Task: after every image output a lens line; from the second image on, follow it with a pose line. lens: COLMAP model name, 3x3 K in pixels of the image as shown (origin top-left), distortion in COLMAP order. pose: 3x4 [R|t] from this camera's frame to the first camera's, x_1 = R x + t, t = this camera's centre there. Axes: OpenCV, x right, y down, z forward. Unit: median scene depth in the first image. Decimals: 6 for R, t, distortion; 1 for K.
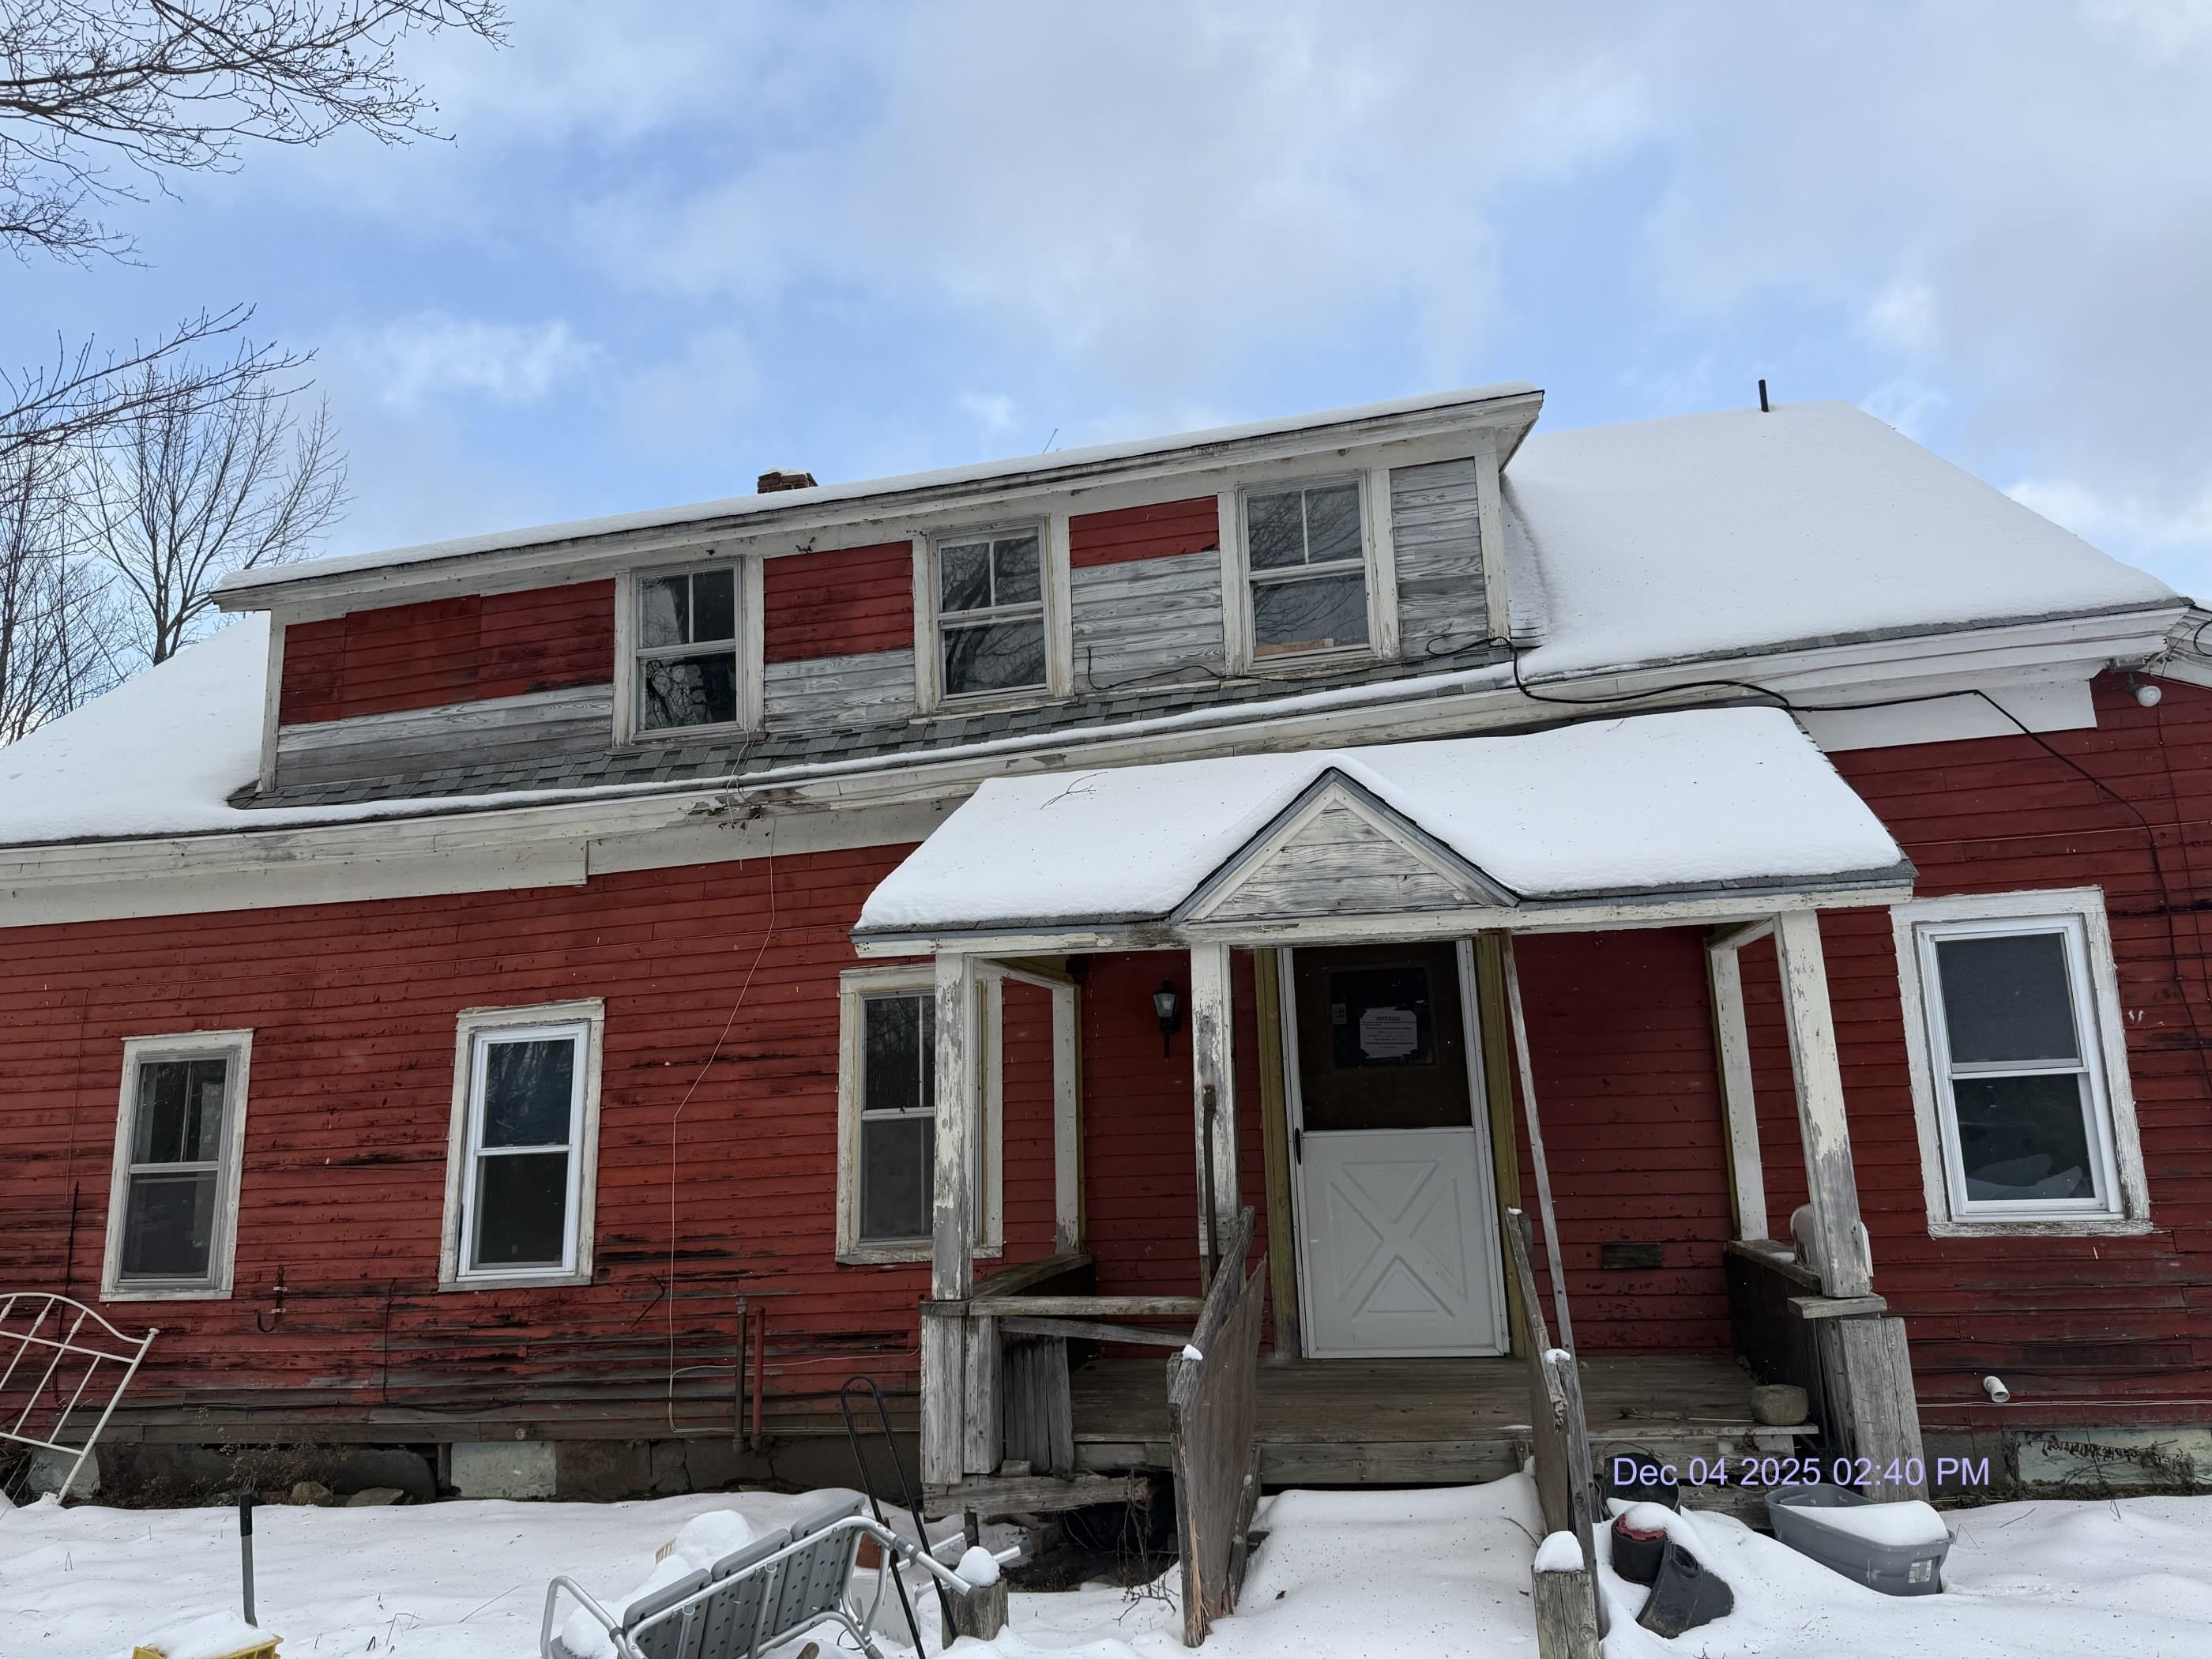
lens RADIAL K [[1550.3, 0, 1101.9], [0, 1550.3, 800.0], [0, 0, 1]] dist [0.103212, -0.275110]
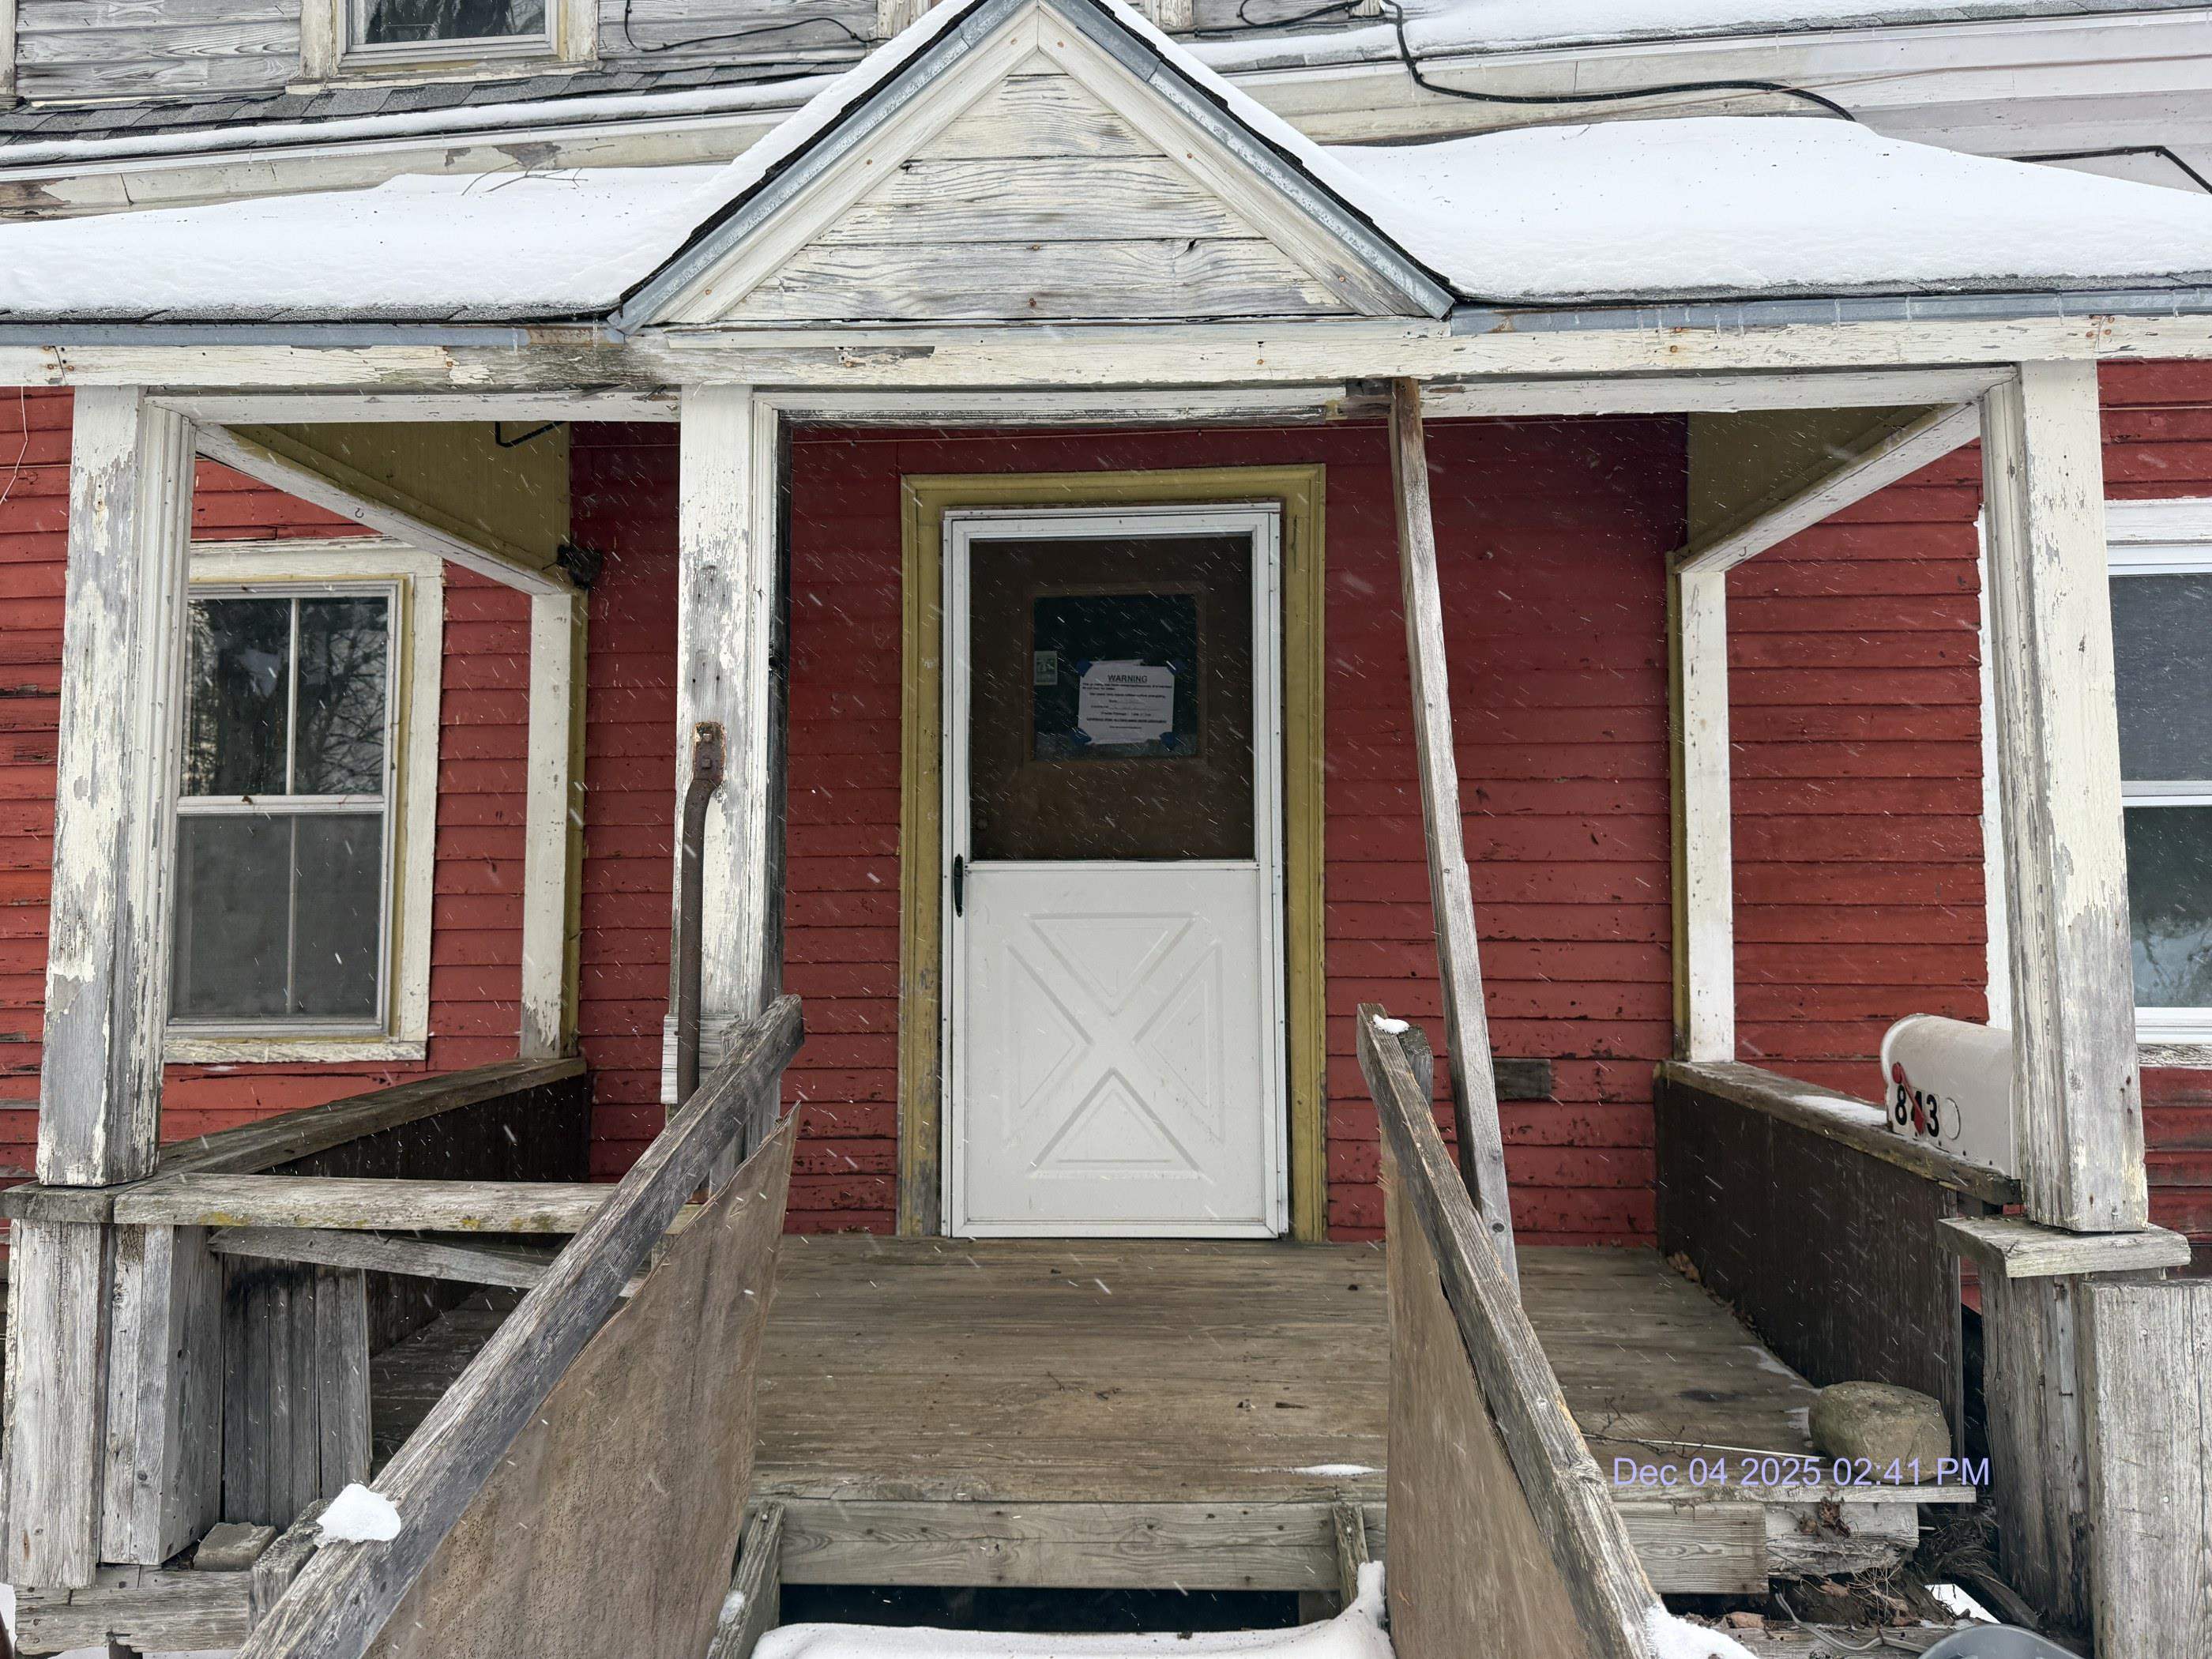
lens RADIAL K [[1551.7, 0, 1075.0], [0, 1551.7, 824.4], [0, 0, 1]] dist [0.001755, -0.092355]
pose [[0.988335, 0.039208, 0.147159, 0.112861], [-0.062651, 0.985413, 0.158226, 0.143959], [-0.138809, -0.165600, 0.976375, 0.592485]]
